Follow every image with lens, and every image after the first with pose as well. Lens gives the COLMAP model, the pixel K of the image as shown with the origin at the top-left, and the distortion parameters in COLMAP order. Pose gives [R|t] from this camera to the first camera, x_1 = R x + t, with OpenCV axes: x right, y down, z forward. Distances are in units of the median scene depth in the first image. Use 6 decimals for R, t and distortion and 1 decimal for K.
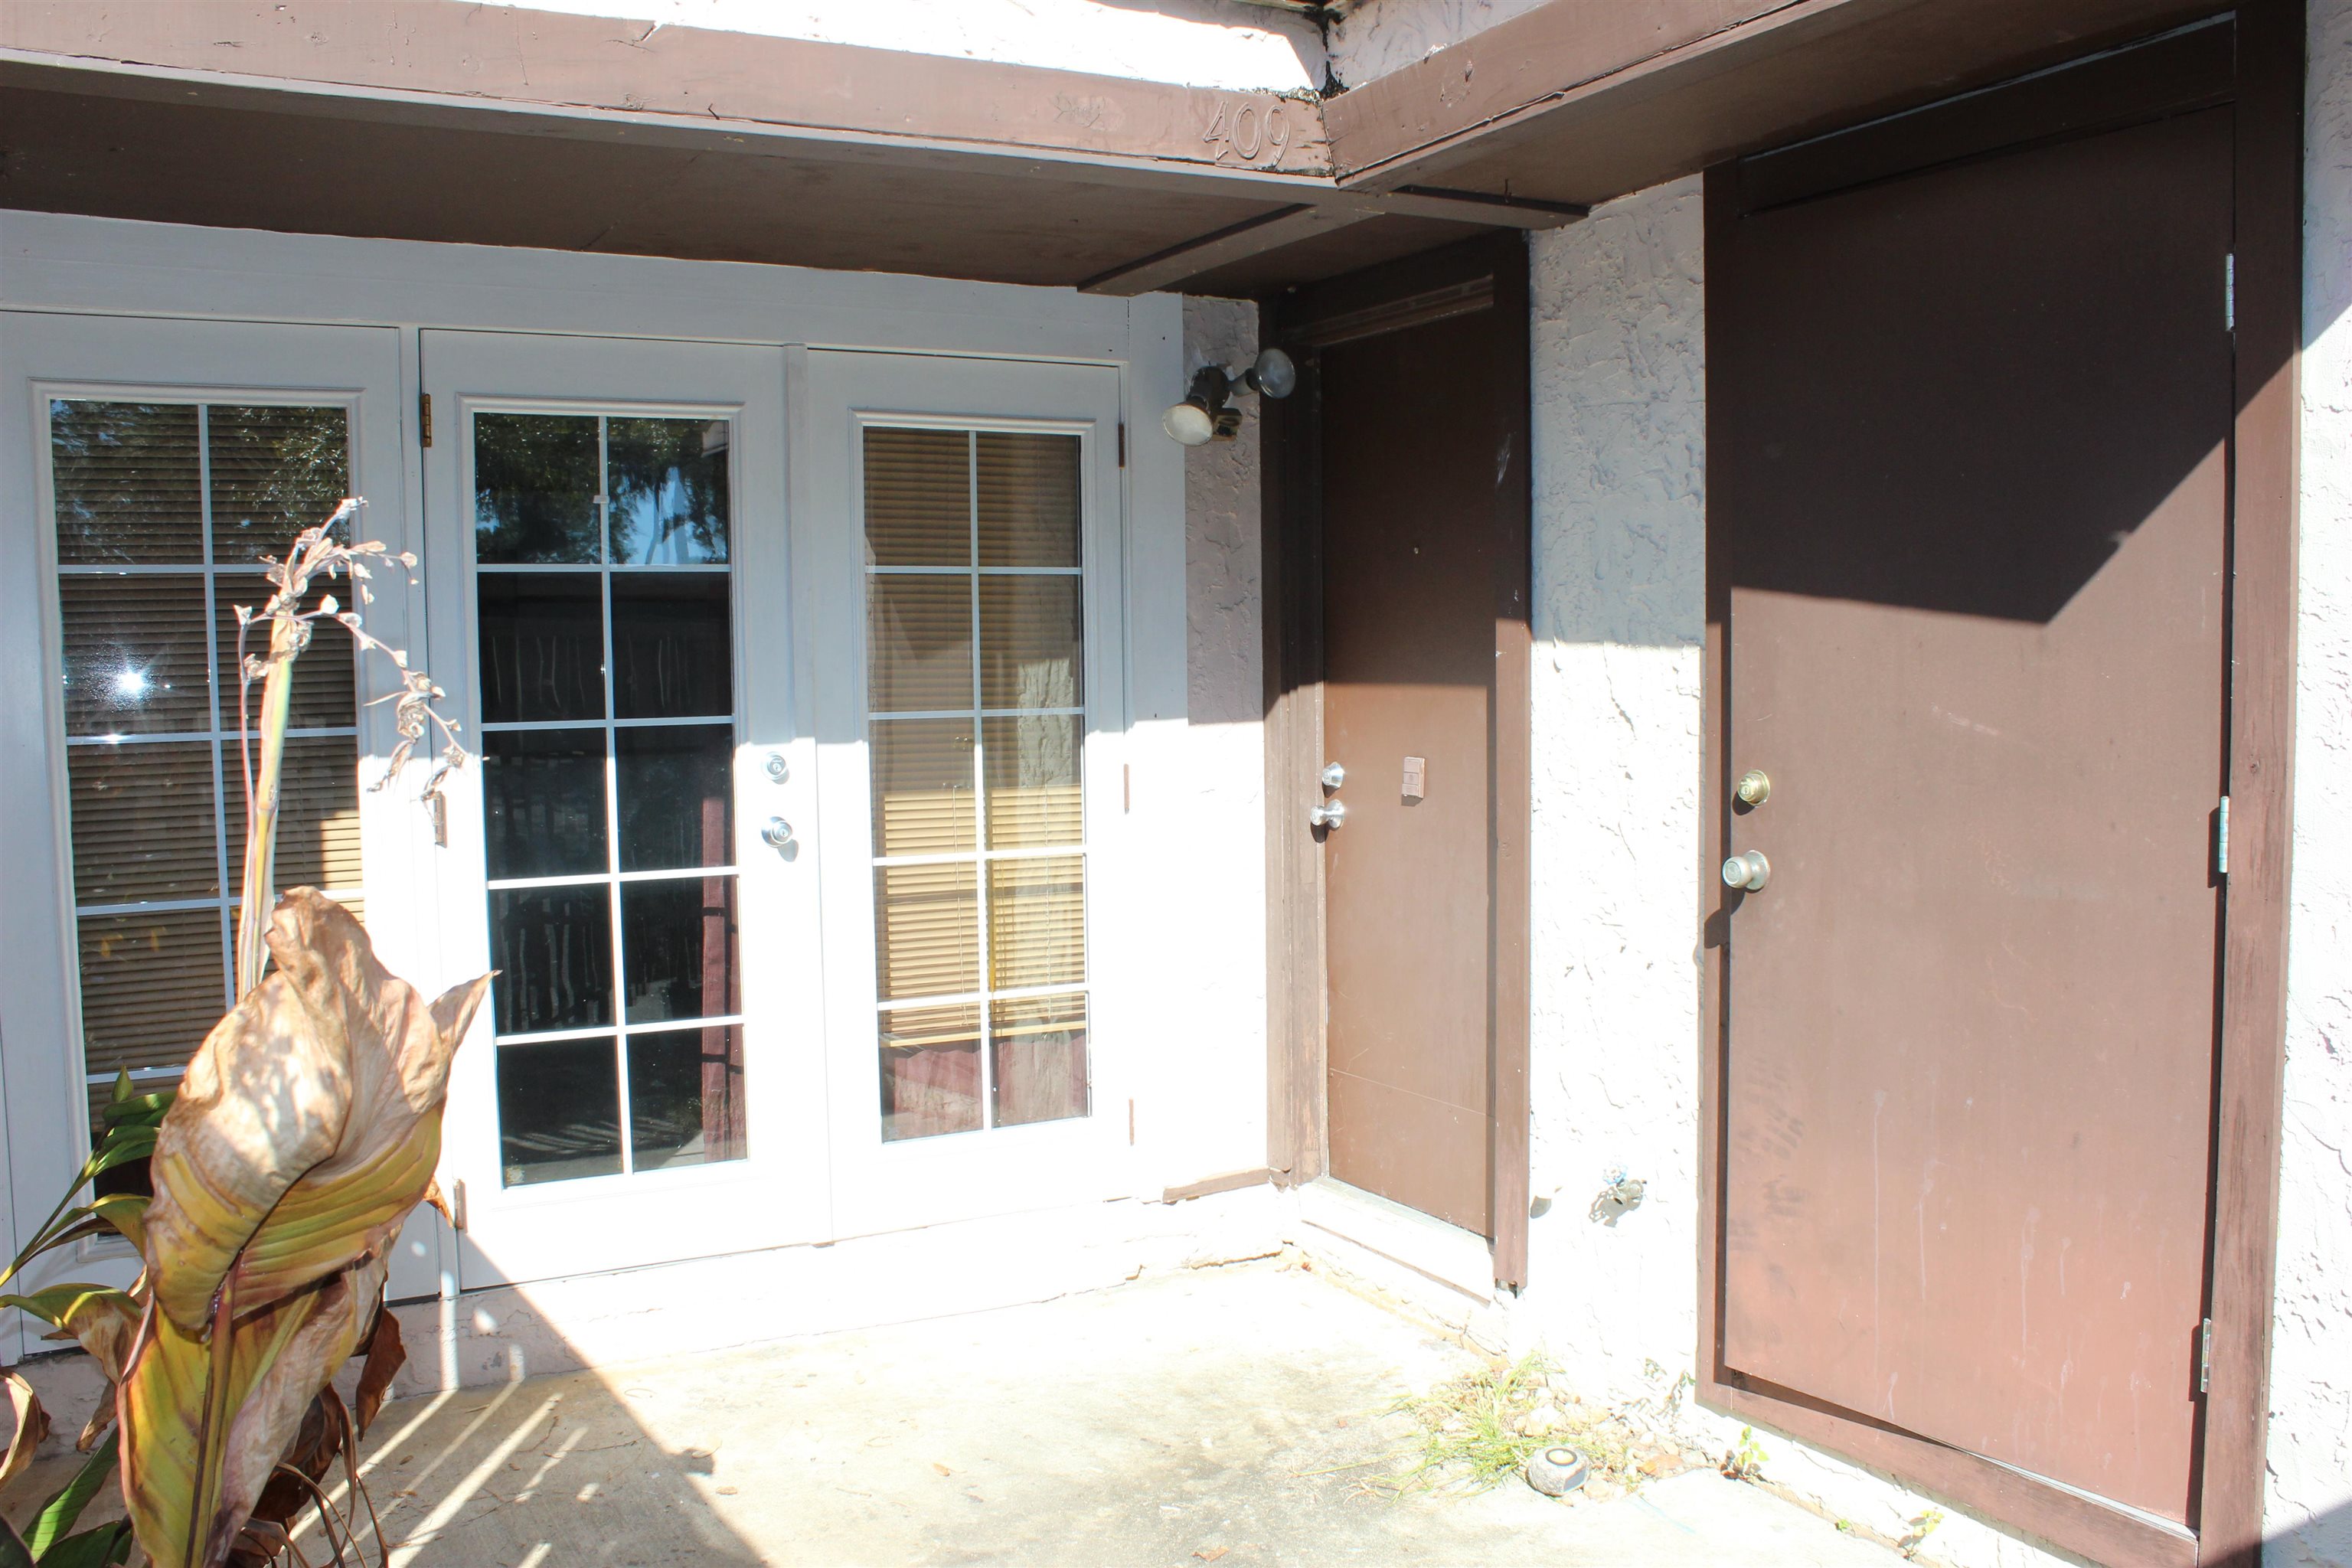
lens RADIAL K [[1913.4, 0, 1105.8], [0, 1913.4, 785.5], [0, 0, 1]] dist [-0.122890, 0.085710]
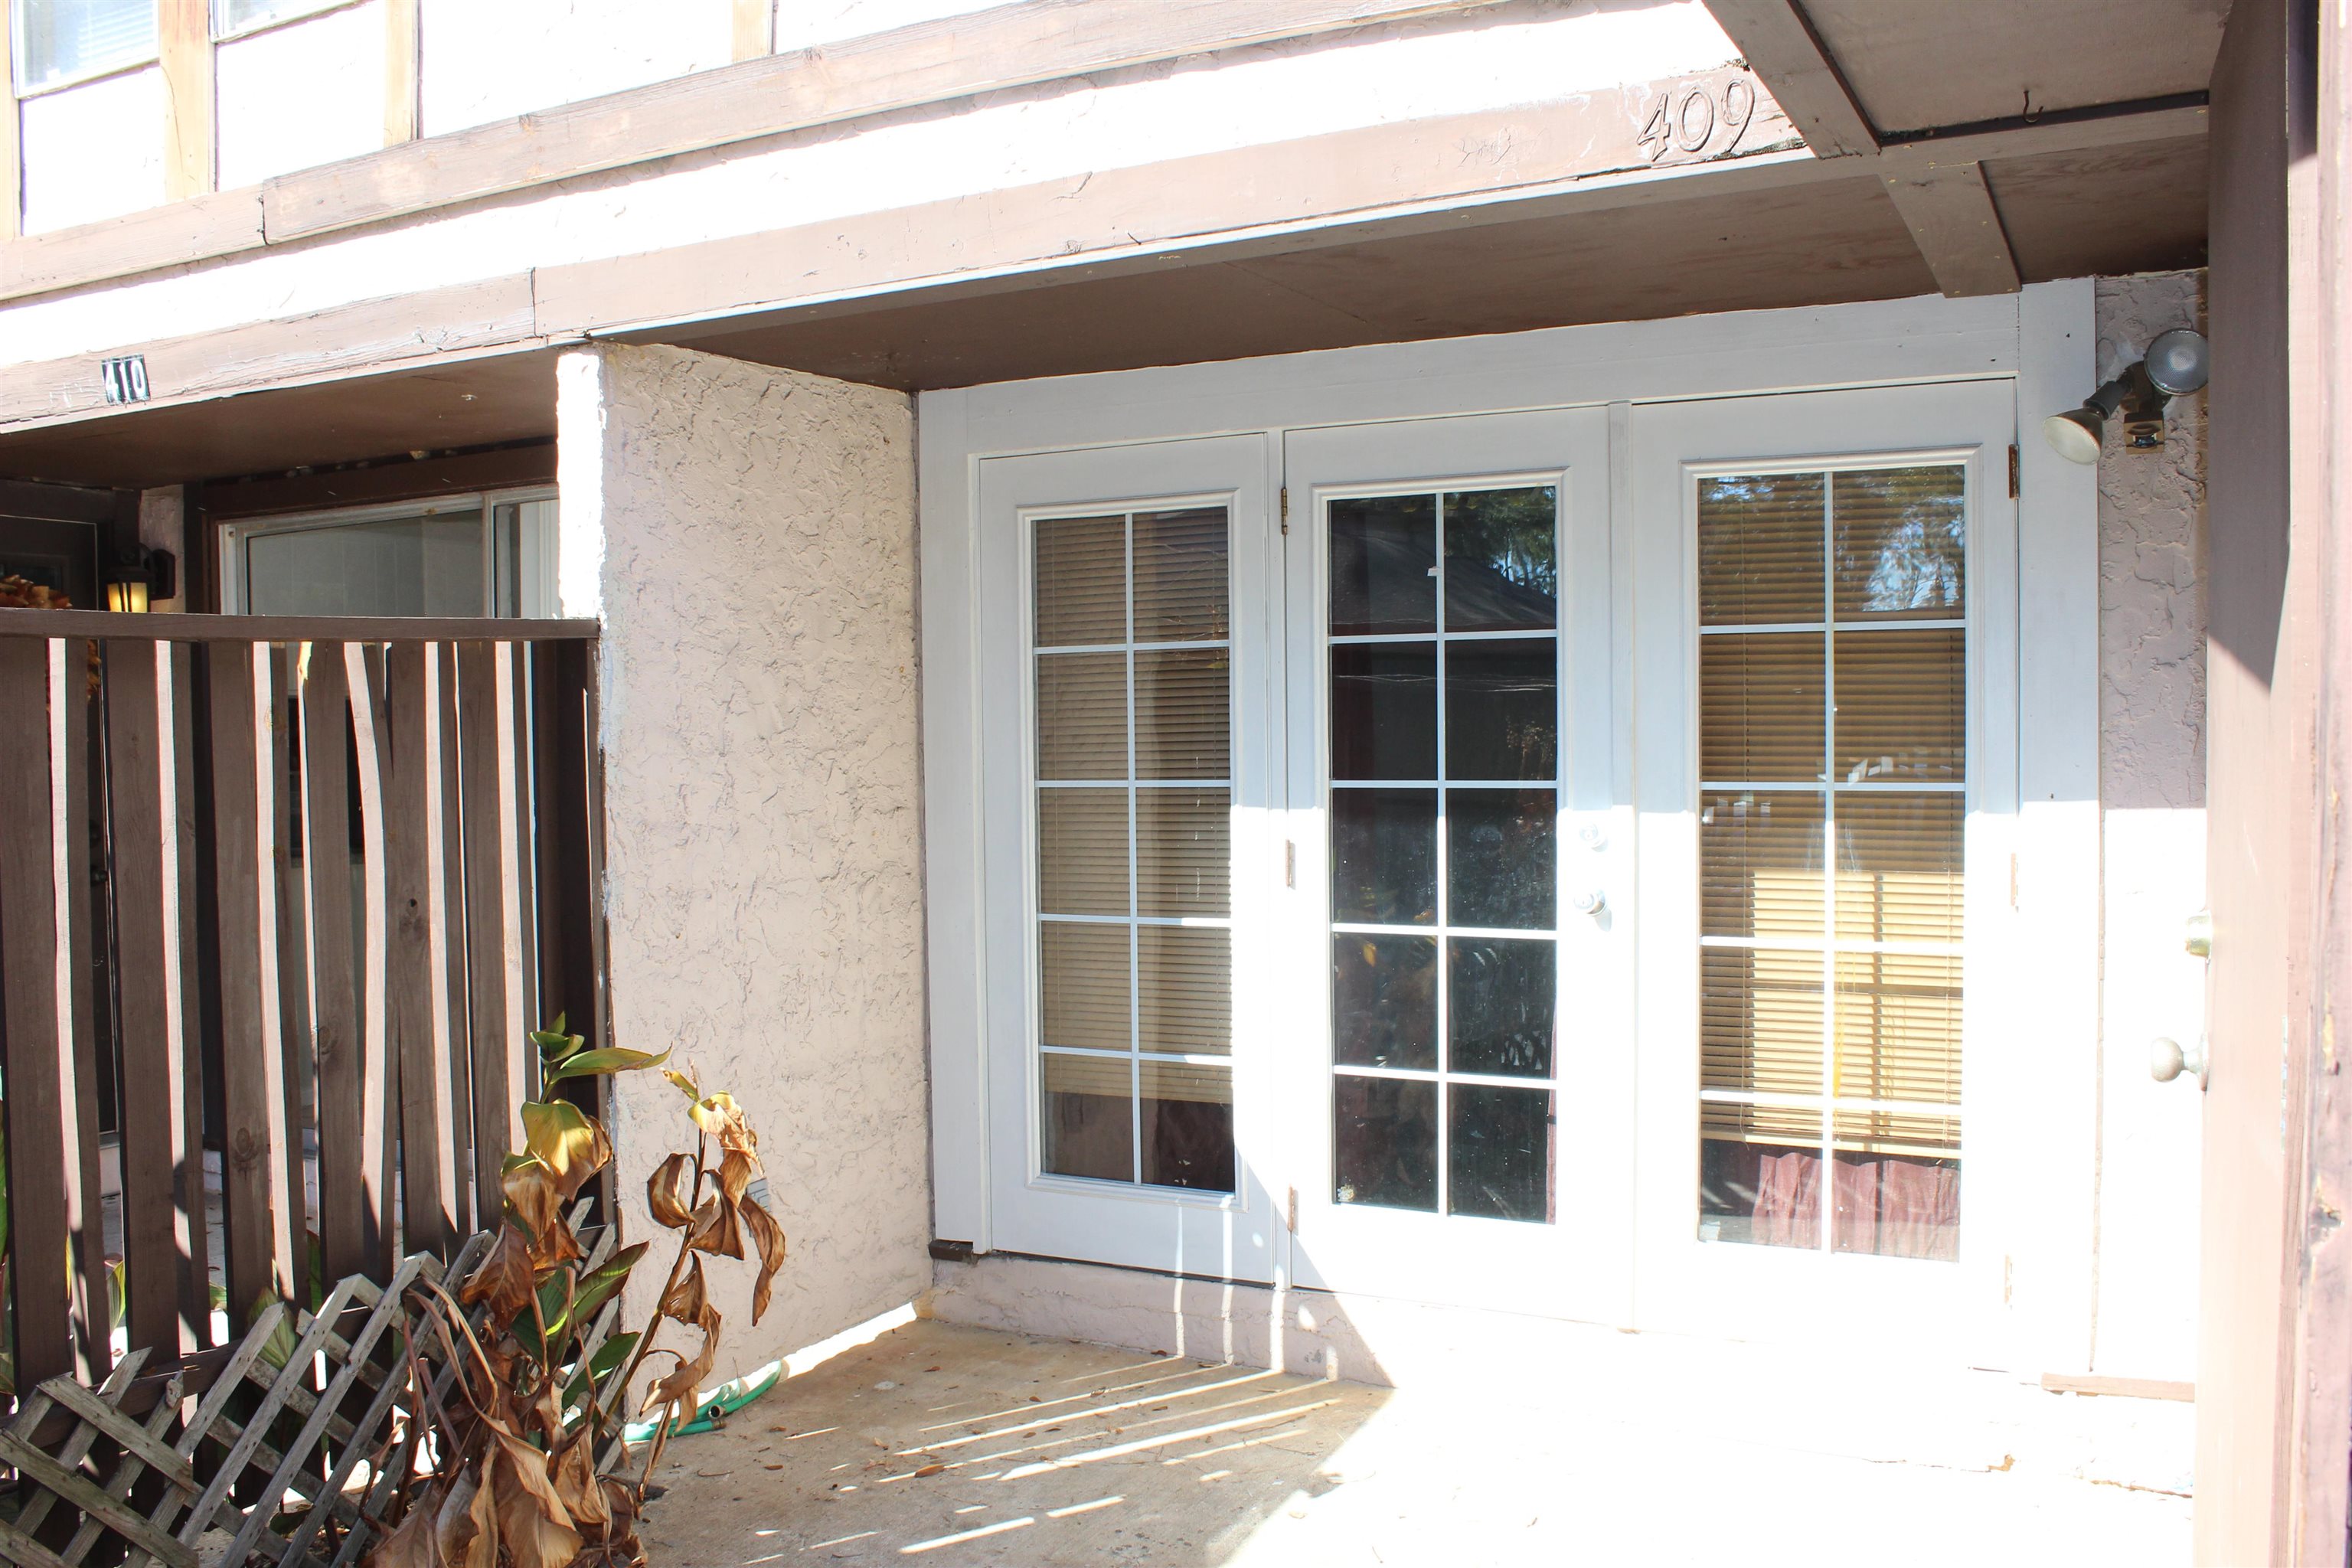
lens RADIAL K [[1920.8, 0, 1159.8], [0, 1920.8, 795.9], [0, 0, 1]] dist [-0.176052, 0.168641]
pose [[0.597748, 0.033101, -0.801000, 0.483919], [-0.050851, 0.998701, 0.003323, -0.021302], [0.800070, 0.038746, 0.598655, 0.236643]]
